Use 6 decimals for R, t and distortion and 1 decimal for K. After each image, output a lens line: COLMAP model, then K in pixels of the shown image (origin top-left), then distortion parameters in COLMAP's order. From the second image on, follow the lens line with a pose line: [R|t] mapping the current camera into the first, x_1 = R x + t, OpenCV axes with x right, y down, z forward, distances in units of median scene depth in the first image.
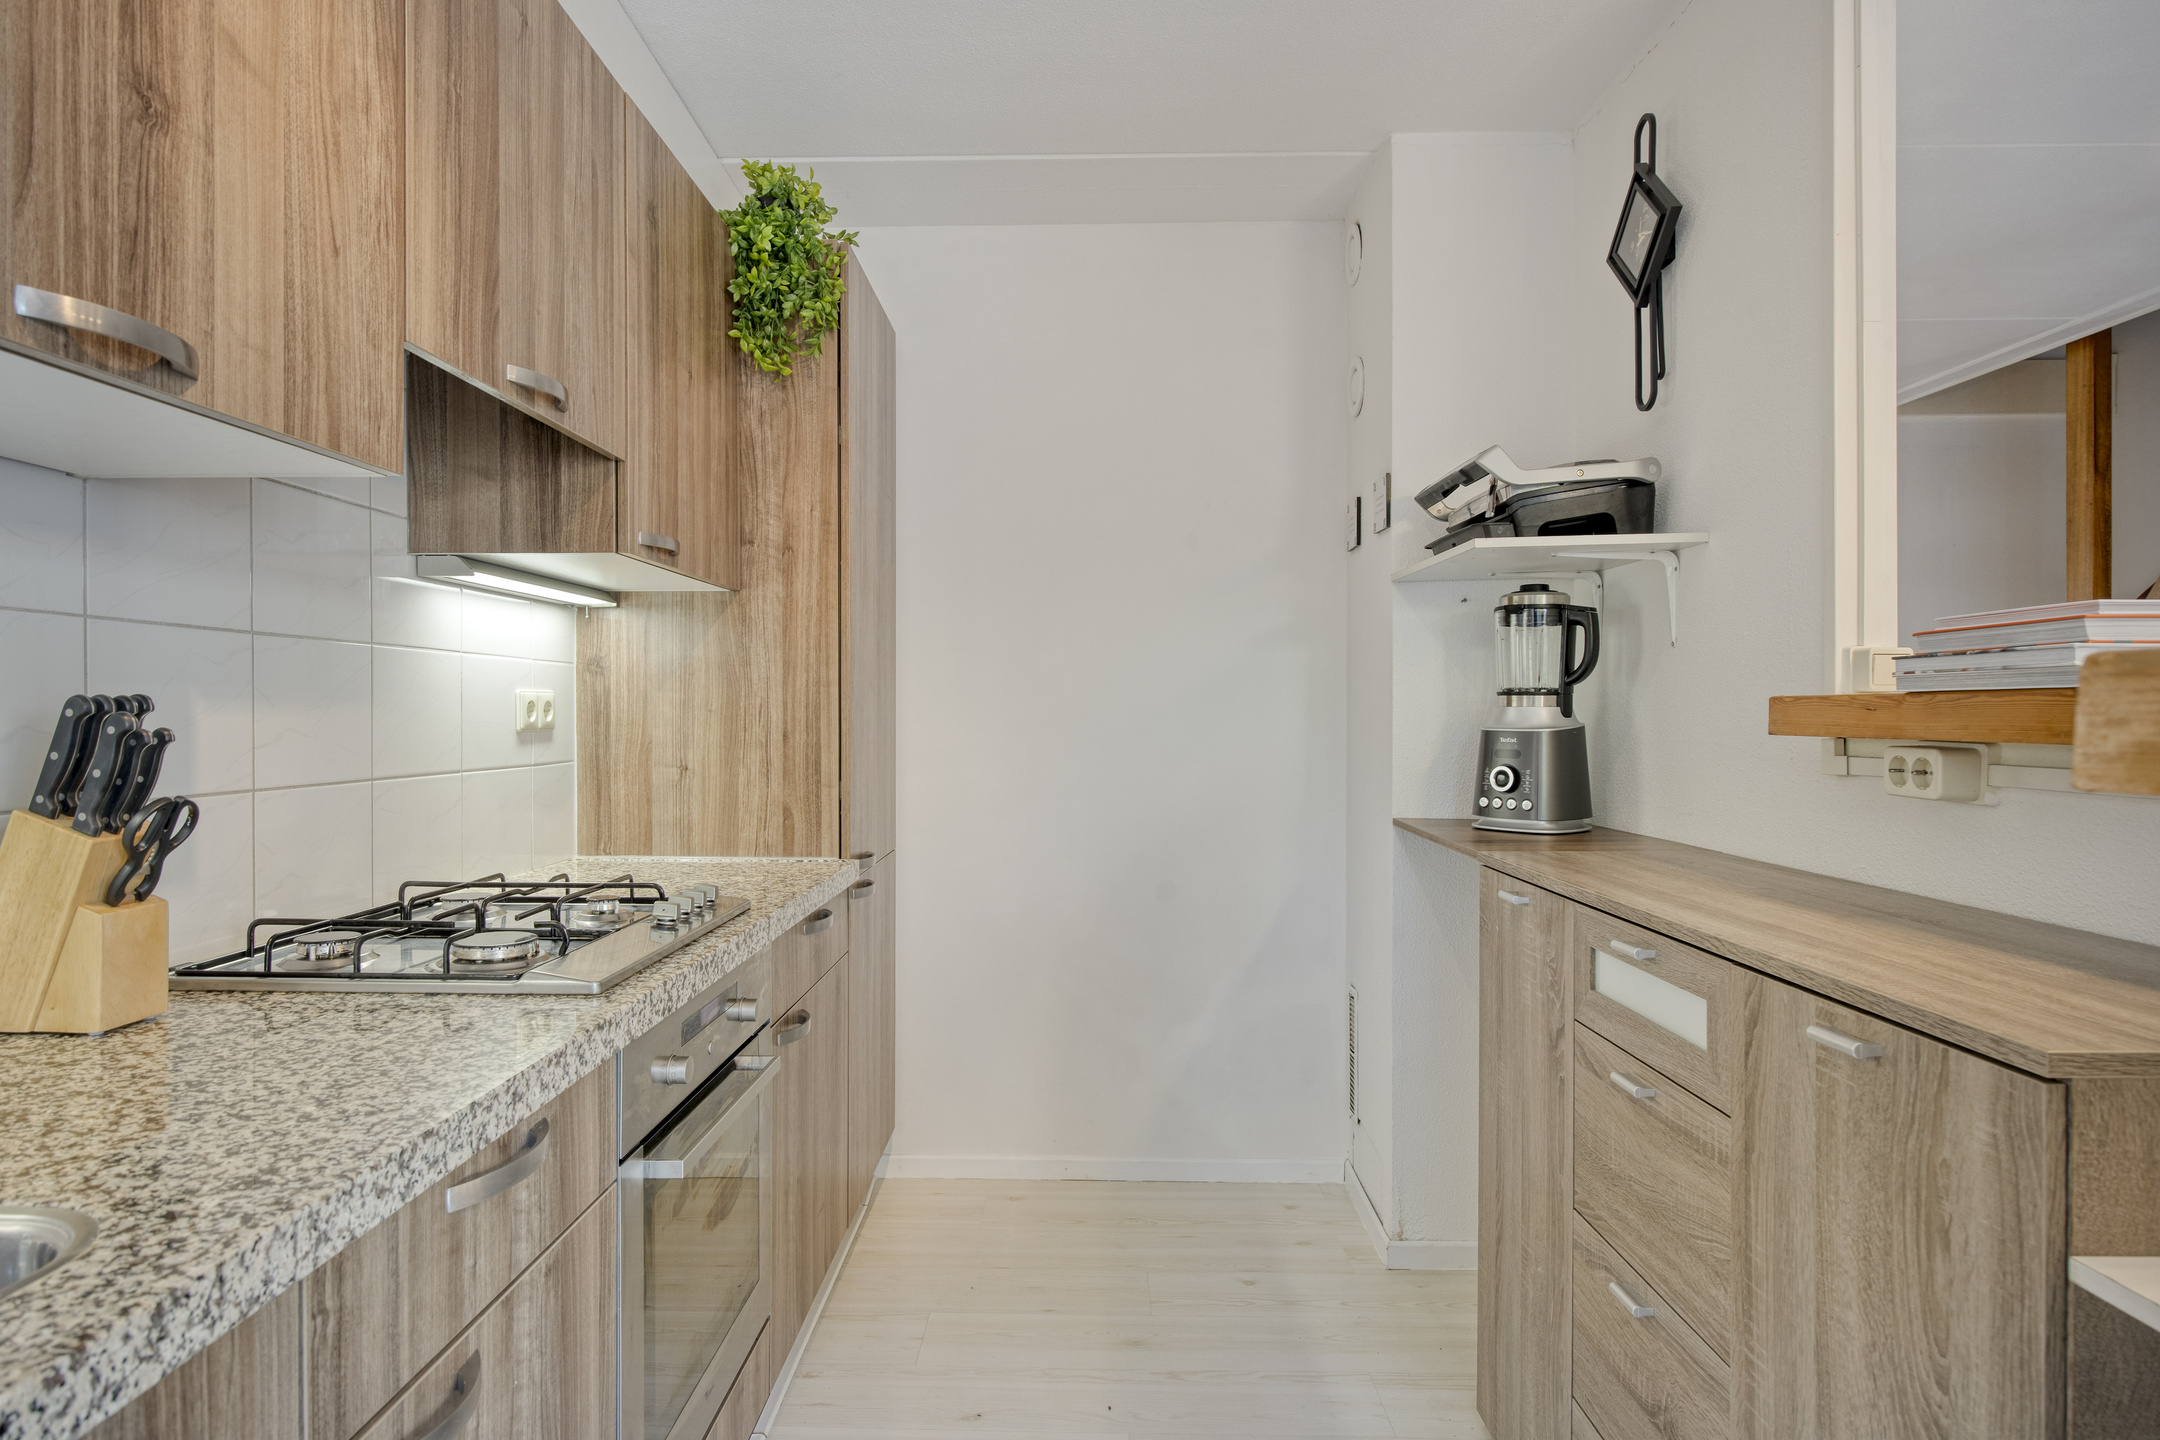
lens RADIAL K [[1185.9, 0, 1080.0], [0, 1185.9, 720.0], [0, 0, 1]] dist [0.000300, 0.000182]
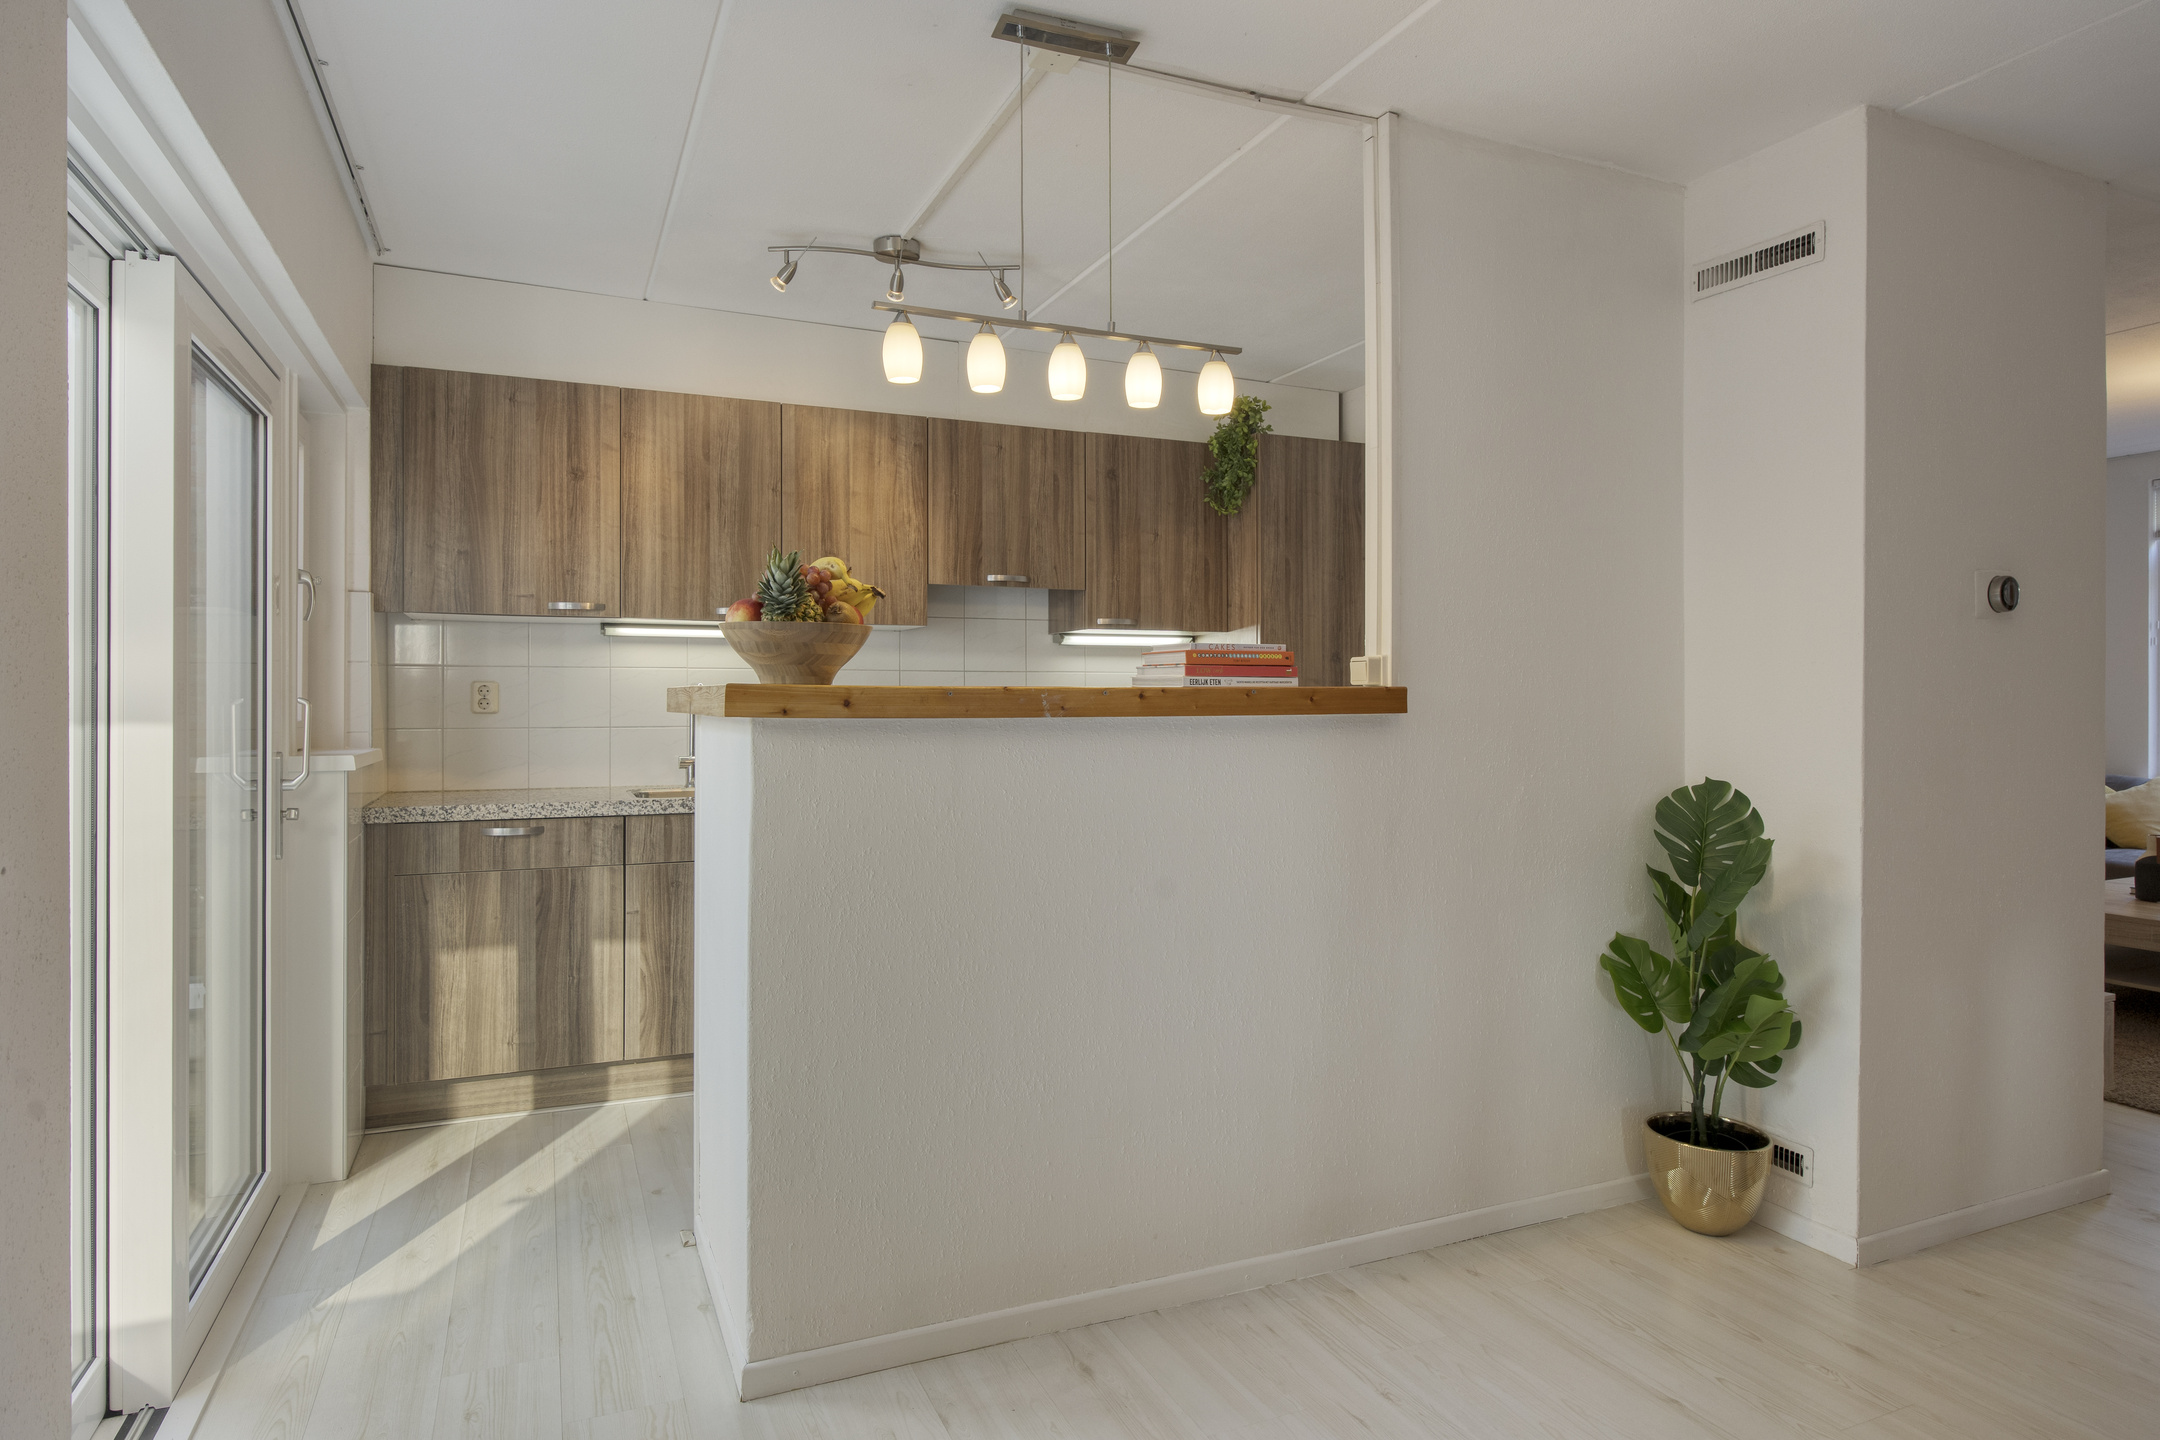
lens RADIAL K [[1185.9, 0, 1074.7], [0, 1185.9, 705.7], [0, 0, 1]] dist [0.000300, 0.000182]
pose [[0.414068, 0.008056, -0.910210, 1.893640], [-0.004188, 0.999967, 0.006946, -0.006254], [0.910236, 0.000936, 0.414088, 0.011086]]
